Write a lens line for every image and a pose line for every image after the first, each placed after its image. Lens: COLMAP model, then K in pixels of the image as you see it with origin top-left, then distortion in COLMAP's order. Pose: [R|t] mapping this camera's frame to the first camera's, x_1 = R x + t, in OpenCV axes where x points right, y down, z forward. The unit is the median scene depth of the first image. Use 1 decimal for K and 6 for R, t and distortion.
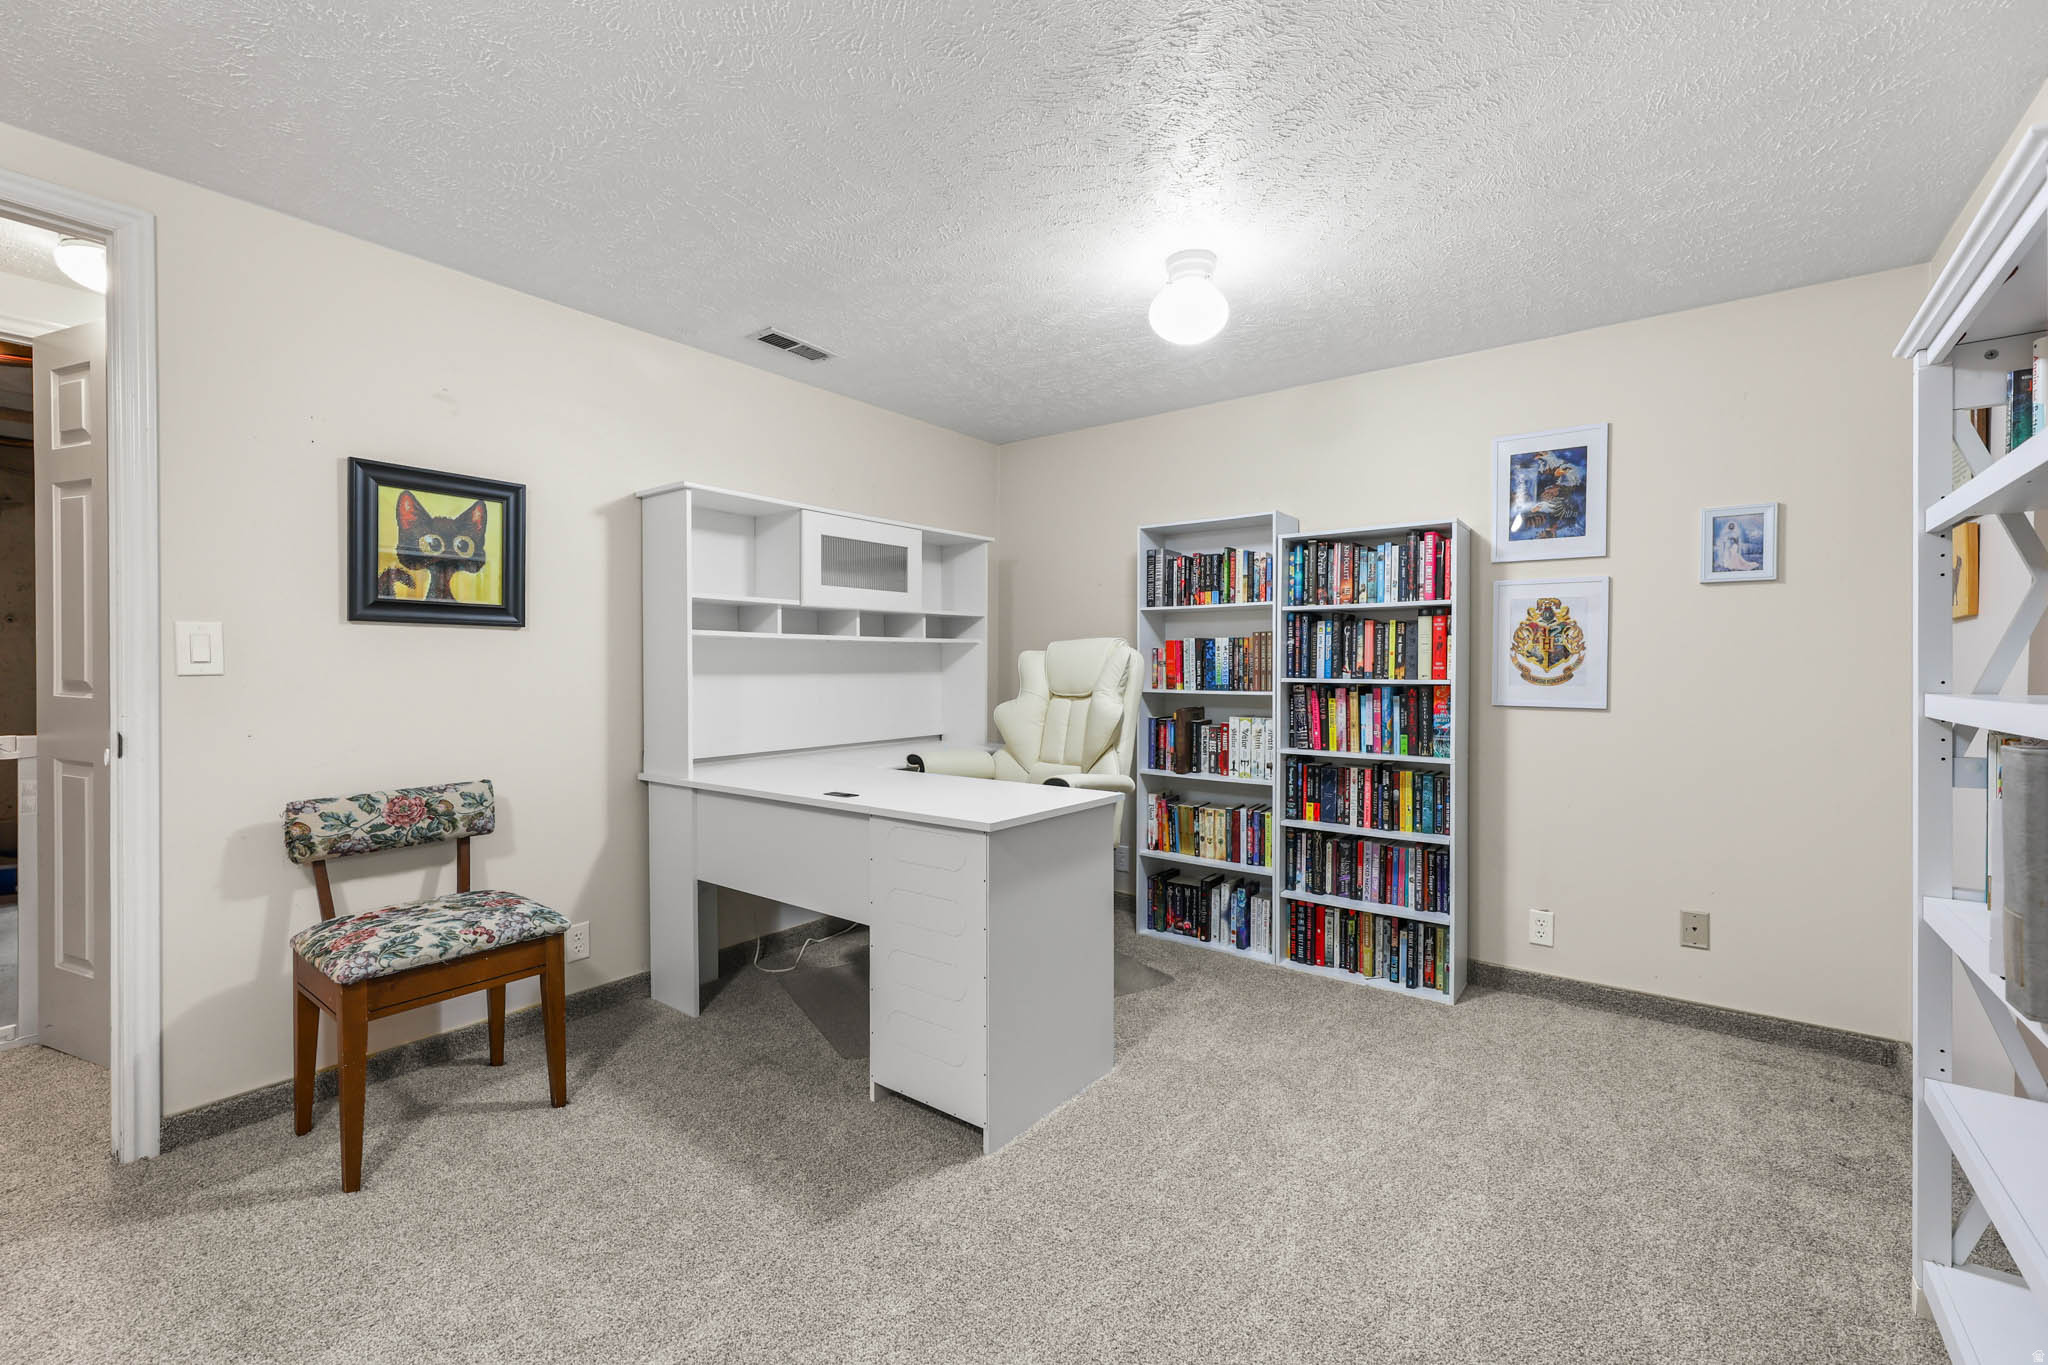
lens RADIAL K [[842.7, 0, 1017.3], [0, 842.7, 679.9], [0, 0, 1]] dist [0.002931, 0.000665]
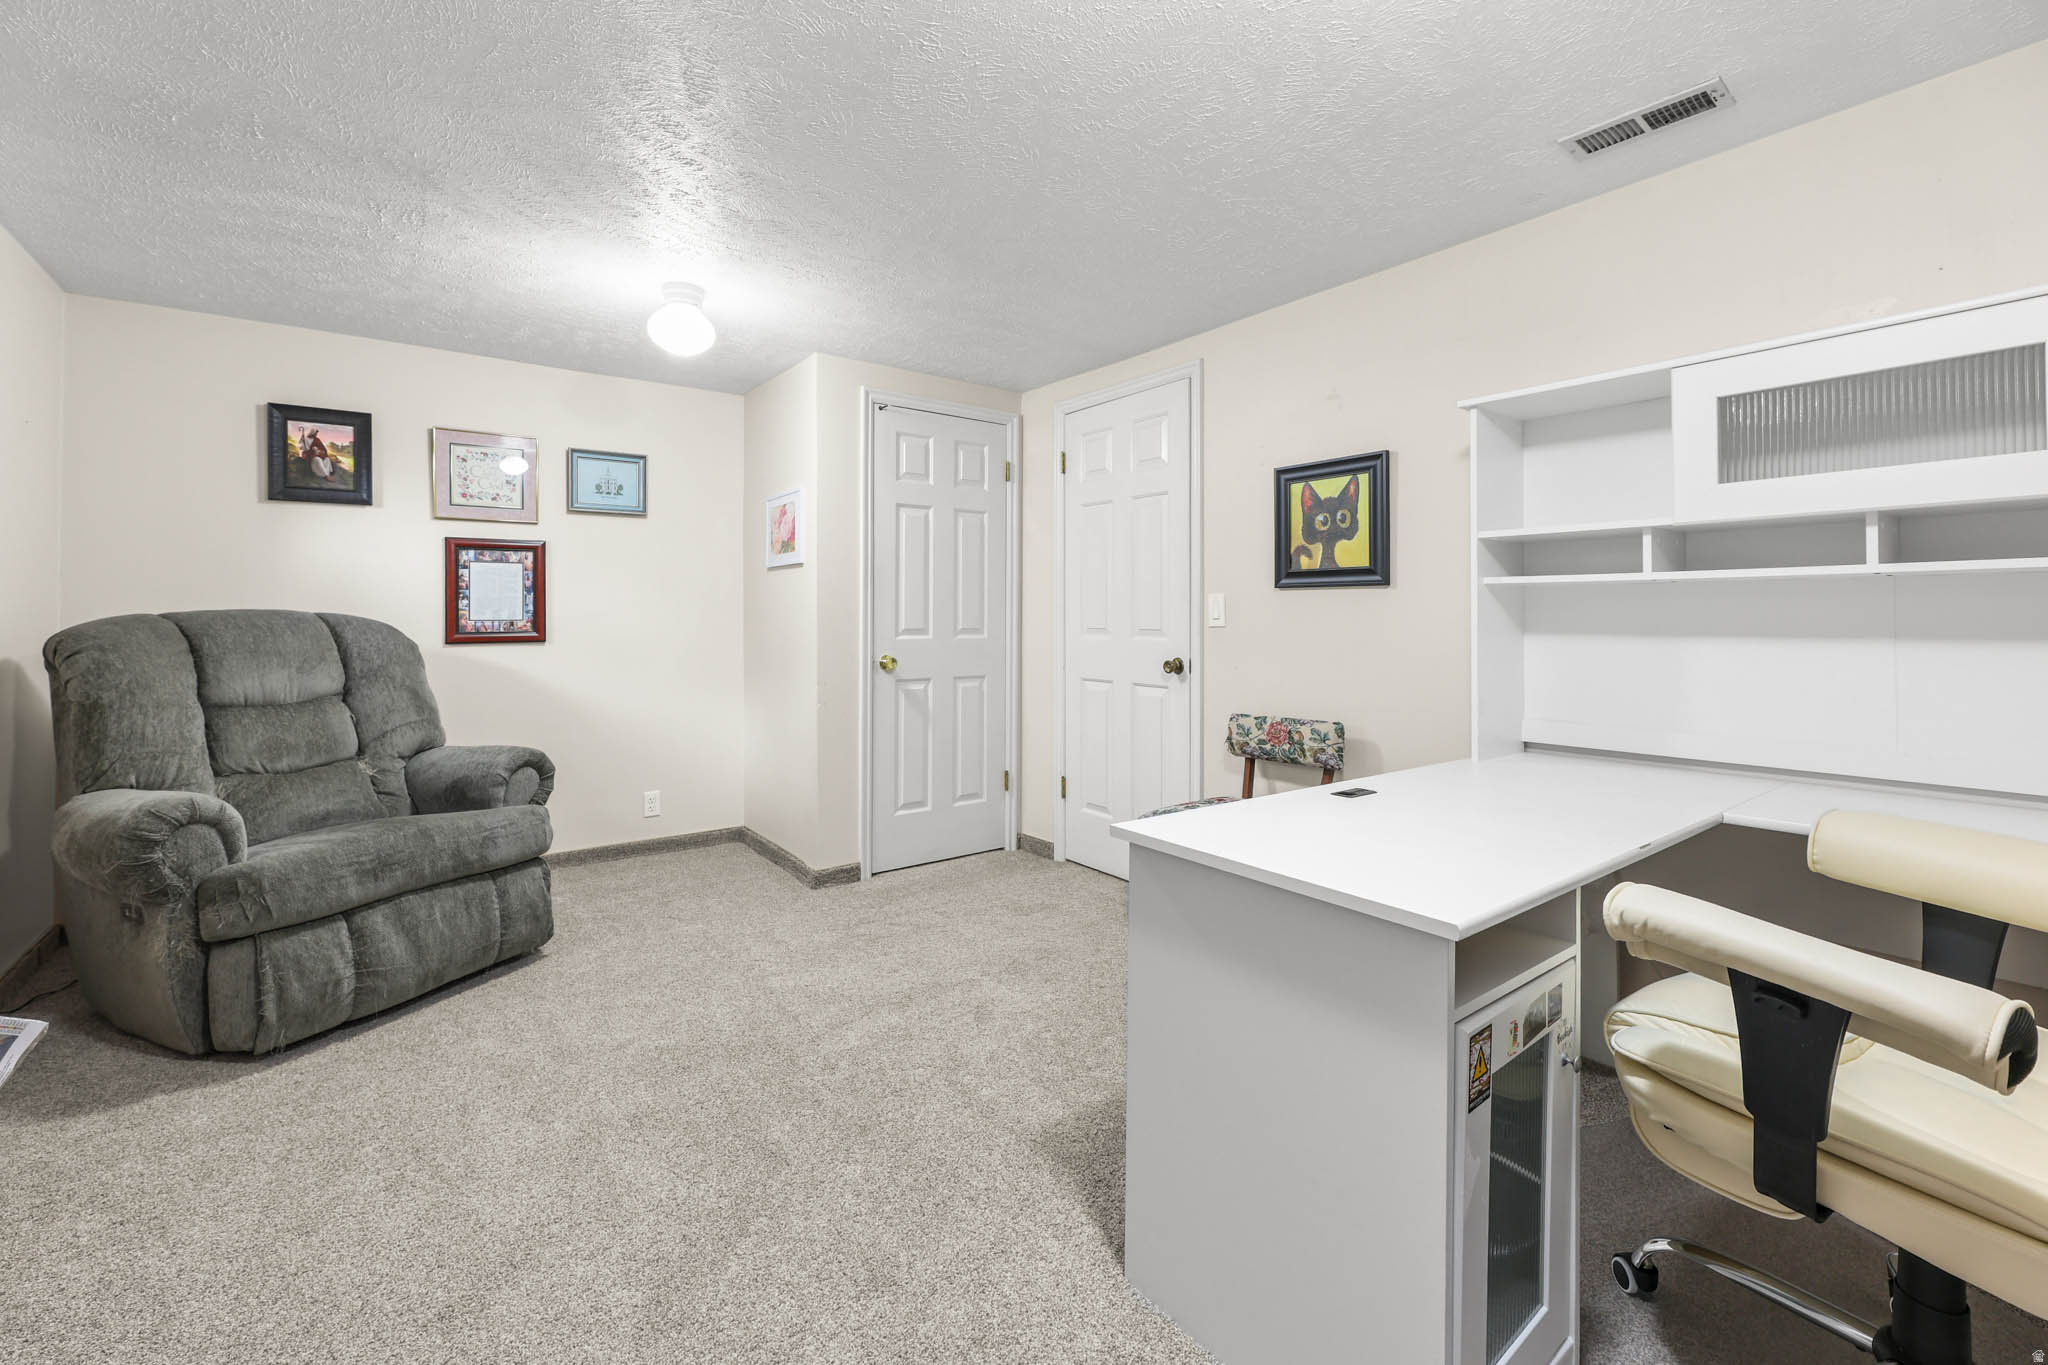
lens RADIAL K [[857.5, 0, 1028.9], [0, 857.5, 613.4], [0, 0, 1]] dist [0.003765, 0.000515]
pose [[-0.253059, -0.011679, -0.967380, 0.409144], [-0.020354, 0.999770, -0.006746, -0.007731], [0.967237, 0.017983, -0.253239, 0.613489]]
